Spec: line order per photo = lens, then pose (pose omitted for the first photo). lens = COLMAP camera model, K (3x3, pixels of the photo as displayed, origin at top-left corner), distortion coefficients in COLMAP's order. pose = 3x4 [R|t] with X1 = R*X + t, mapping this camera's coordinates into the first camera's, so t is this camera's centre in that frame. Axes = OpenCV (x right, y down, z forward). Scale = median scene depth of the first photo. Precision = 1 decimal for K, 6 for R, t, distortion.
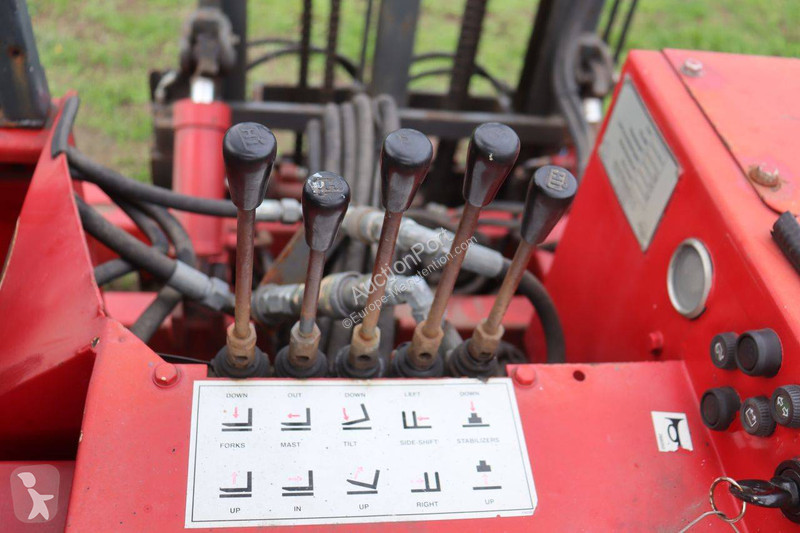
lens RADIAL K [[889.2, 0, 400.0], [0, 889.2, 266.5], [0, 0, 1]] dist [-0.047295, -0.009357]
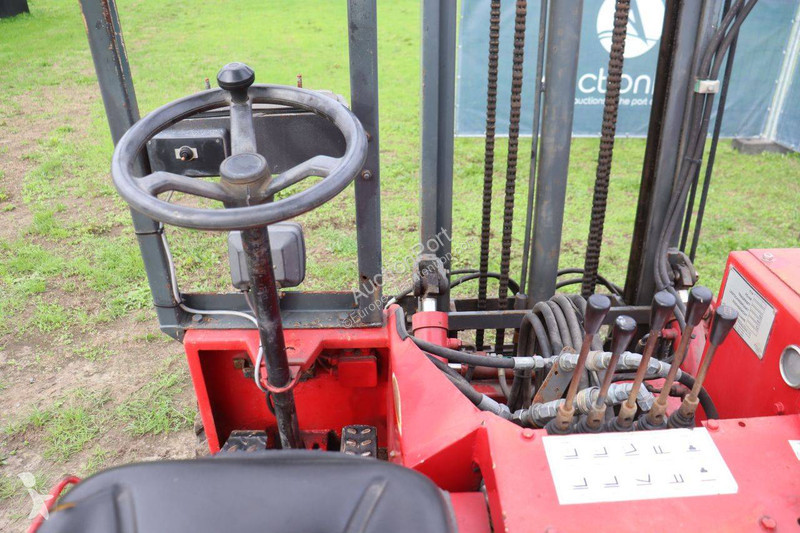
lens RADIAL K [[767.0, 0, 400.0], [0, 767.0, 266.5], [0, 0, 1]] dist [-0.105117, 0.161276]
pose [[0.993197, -0.089073, -0.075000, -0.251207], [0.066717, 0.963189, -0.260413, 0.120238], [0.095435, 0.253638, 0.962580, -0.459907]]
